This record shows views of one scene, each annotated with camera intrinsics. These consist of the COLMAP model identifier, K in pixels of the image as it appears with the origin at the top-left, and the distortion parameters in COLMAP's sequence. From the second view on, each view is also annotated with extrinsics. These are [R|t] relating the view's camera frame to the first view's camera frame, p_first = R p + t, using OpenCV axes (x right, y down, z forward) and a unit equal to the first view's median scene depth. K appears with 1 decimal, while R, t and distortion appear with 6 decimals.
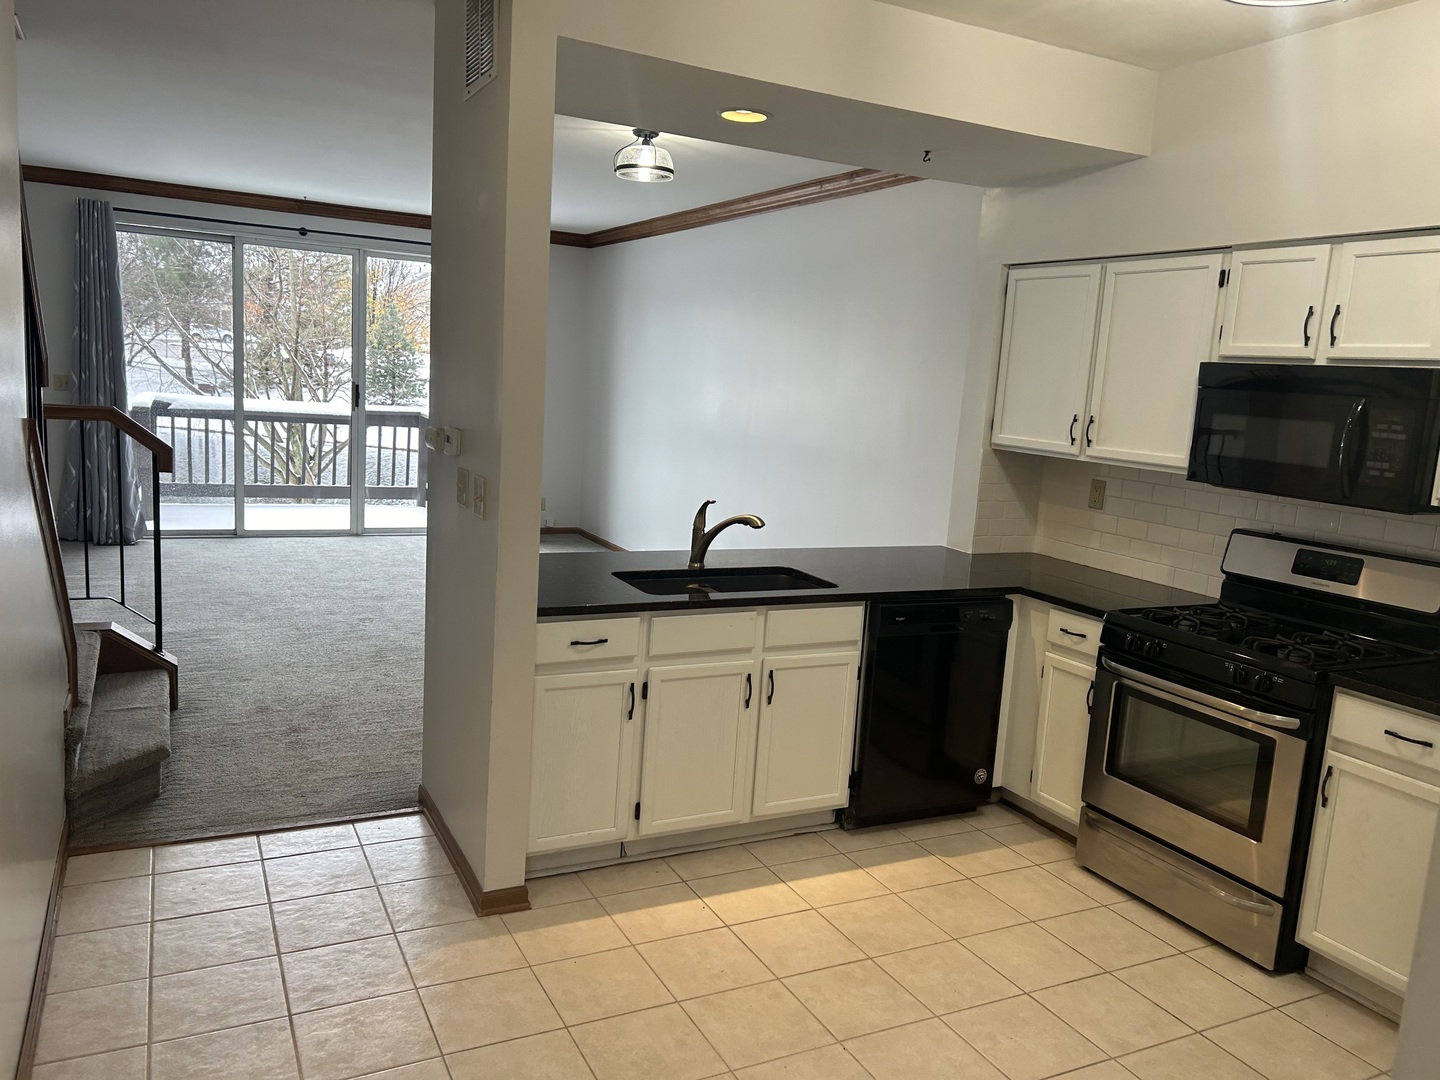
lens RADIAL K [[1071.9, 0, 712.5], [0, 1071.9, 520.0], [0, 0, 1]] dist [0.077651, -0.100749]
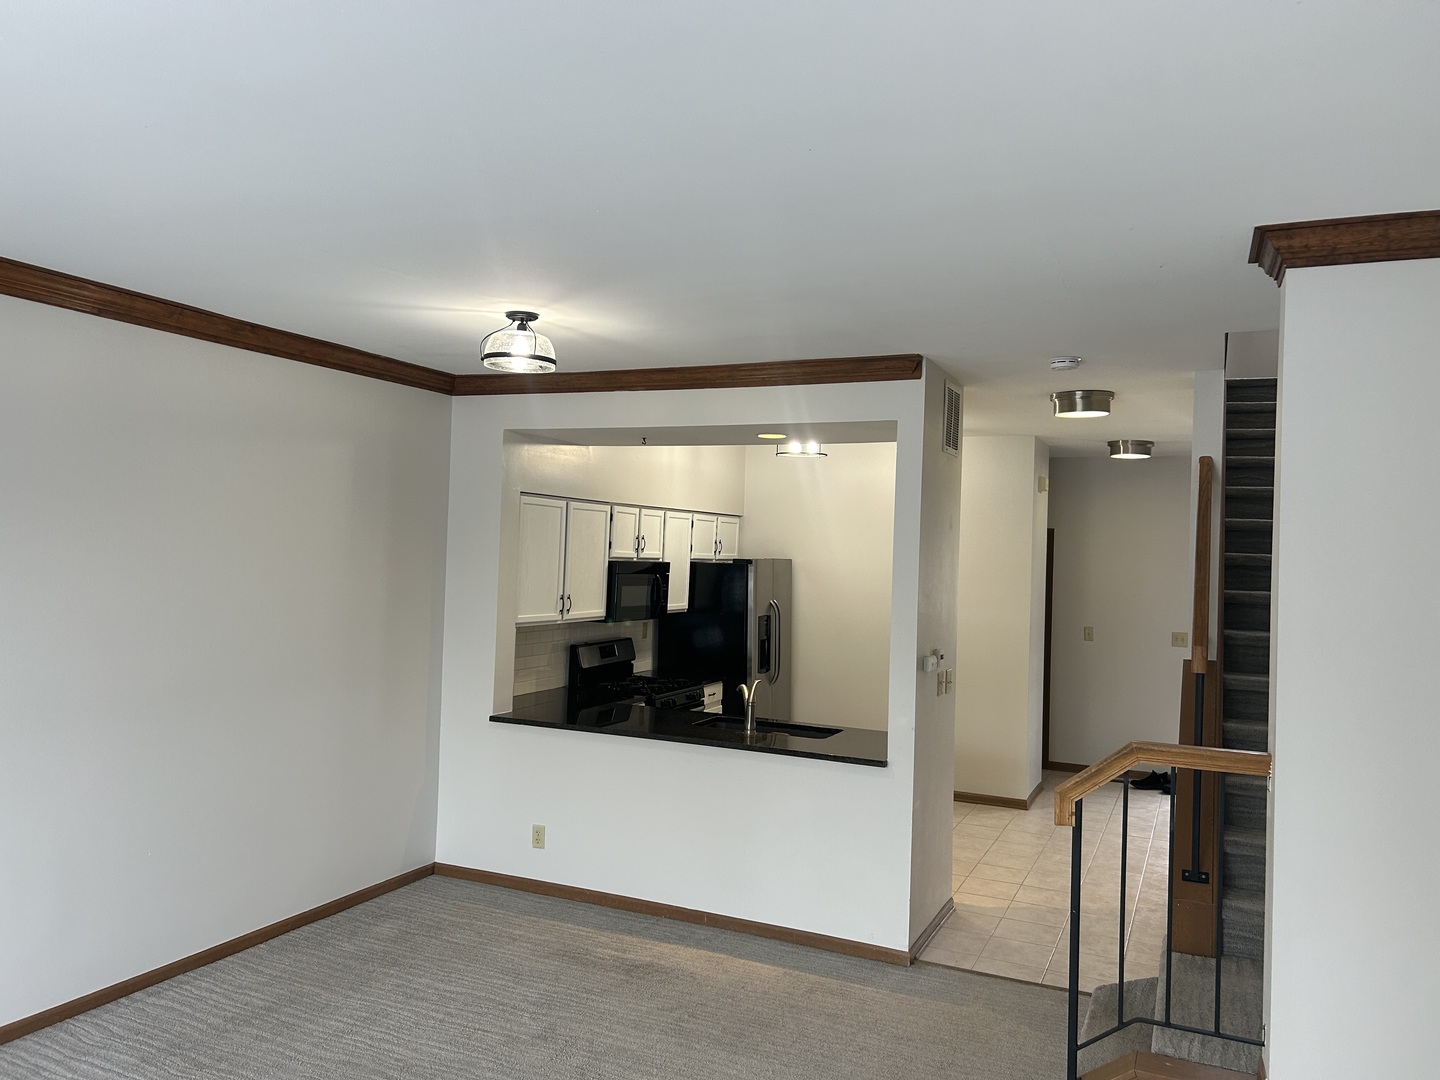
lens RADIAL K [[1071.9, 0, 712.5], [0, 1071.9, 520.0], [0, 0, 1]] dist [0.077651, -0.100749]
pose [[-0.610189, -0.060794, 0.789920, -1.242288], [0.038779, 0.993564, 0.106423, -0.444036], [-0.791306, 0.095570, -0.603905, 2.156770]]
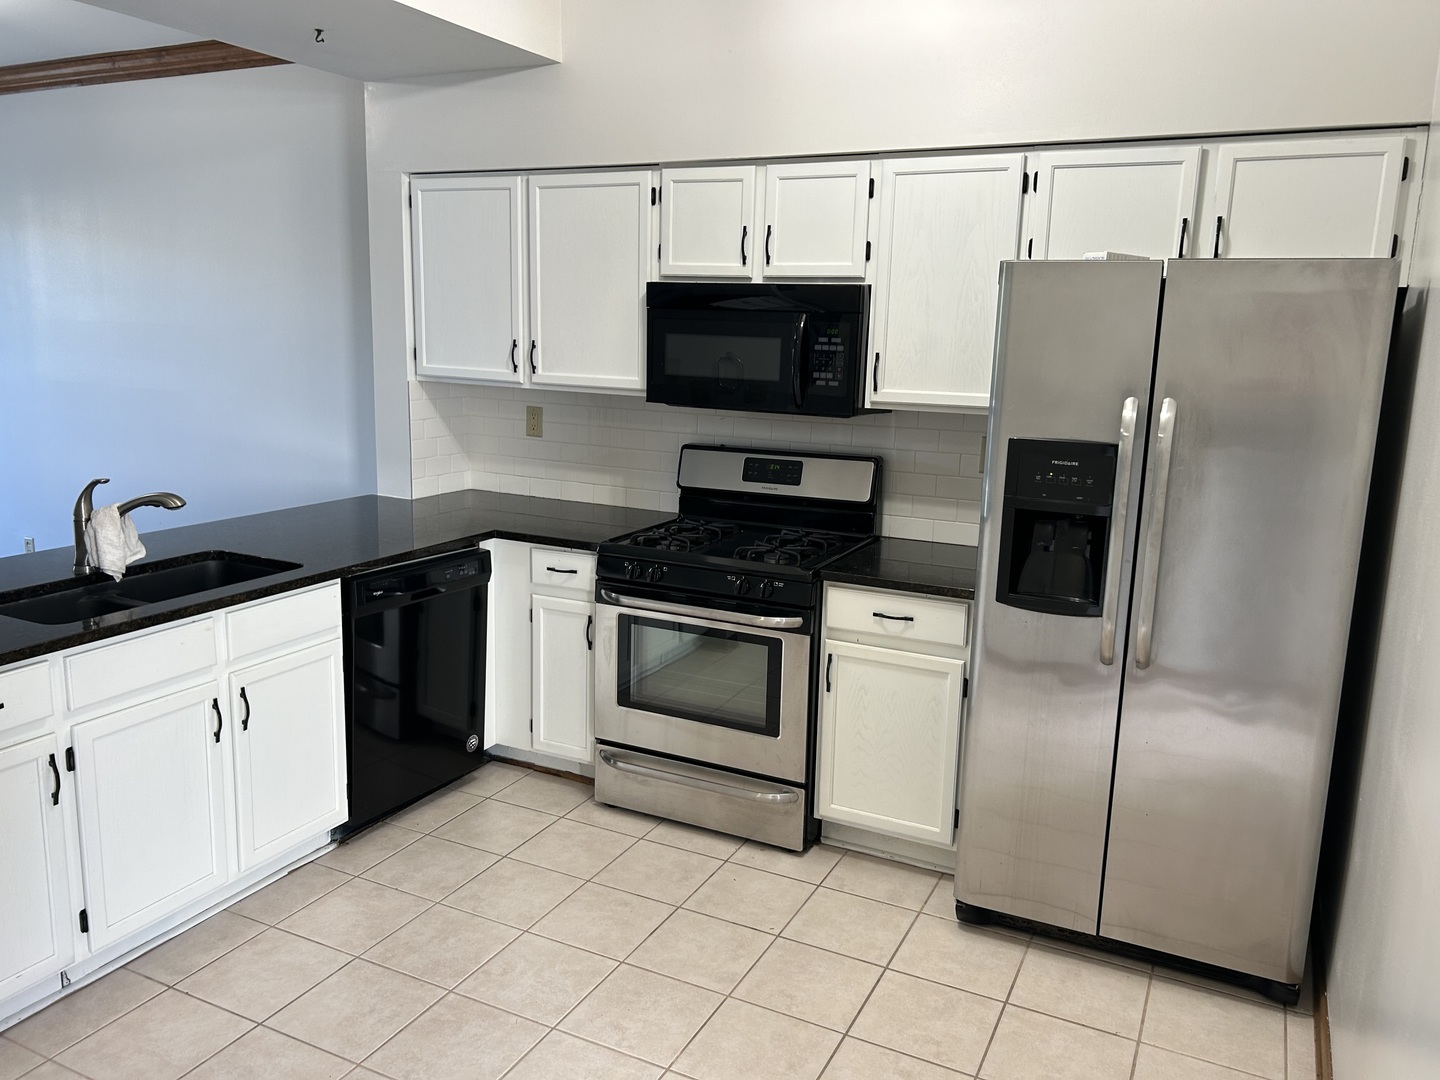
lens RADIAL K [[1071.9, 0, 712.5], [0, 1071.9, 520.0], [0, 0, 1]] dist [0.077651, -0.100749]
pose [[0.800516, -0.144730, 0.581573, -0.117877], [0.103569, 0.989210, 0.103615, -0.027314], [-0.590295, -0.022713, 0.806868, 0.173808]]
